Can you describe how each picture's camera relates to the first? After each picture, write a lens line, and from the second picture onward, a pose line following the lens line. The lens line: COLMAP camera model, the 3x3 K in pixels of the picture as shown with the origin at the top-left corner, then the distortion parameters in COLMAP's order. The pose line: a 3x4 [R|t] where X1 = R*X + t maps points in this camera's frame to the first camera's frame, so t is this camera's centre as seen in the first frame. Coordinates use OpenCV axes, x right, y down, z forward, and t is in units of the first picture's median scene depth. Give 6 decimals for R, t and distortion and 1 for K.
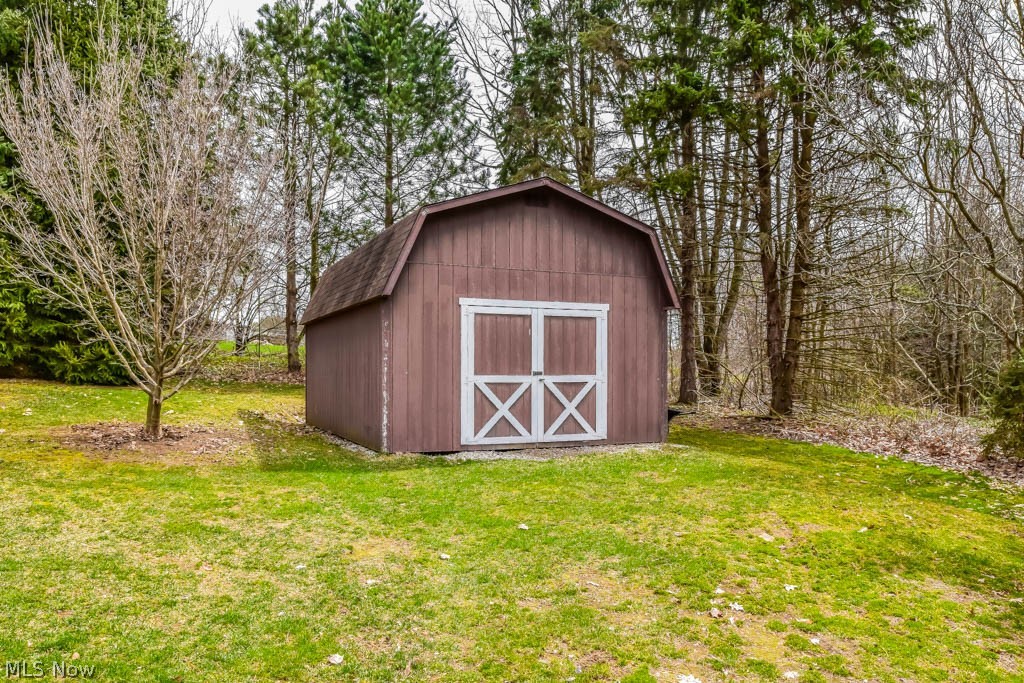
lens RADIAL K [[766.7, 0, 512.5], [0, 766.7, 344.3], [0, 0, 1]] dist [-0.078862, 0.014514]
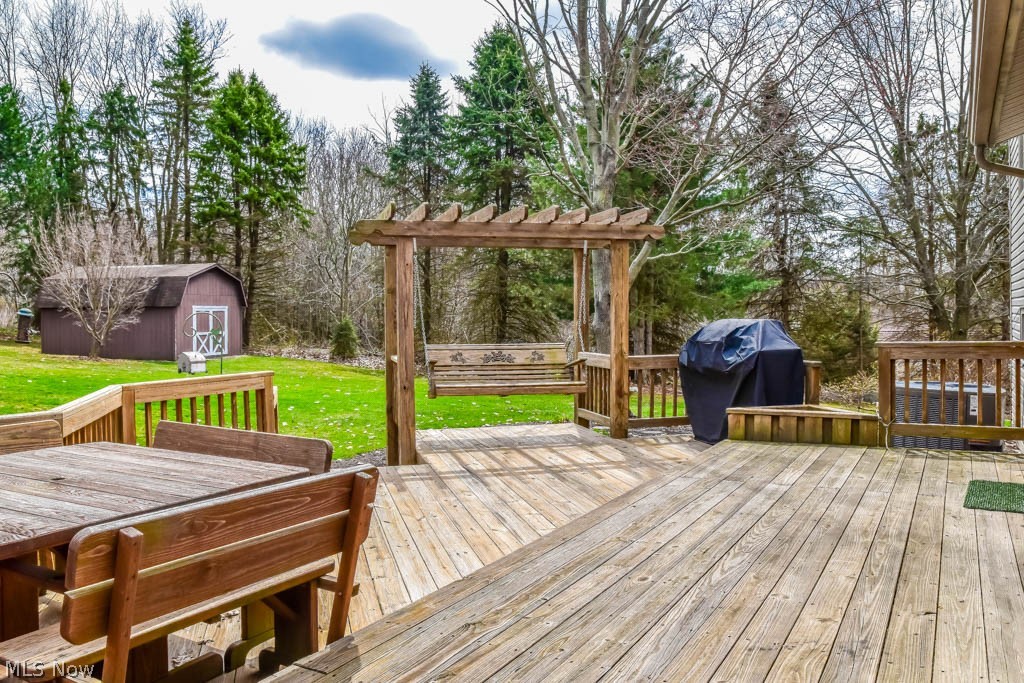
lens RADIAL K [[766.7, 0, 512.2], [0, 766.7, 341.9], [0, 0, 1]] dist [-0.078862, 0.014514]
pose [[0.618860, -0.029670, 0.784941, -1.435455], [-0.019128, 0.998421, 0.052820, -0.090525], [-0.785269, -0.047702, 0.617315, -1.570485]]
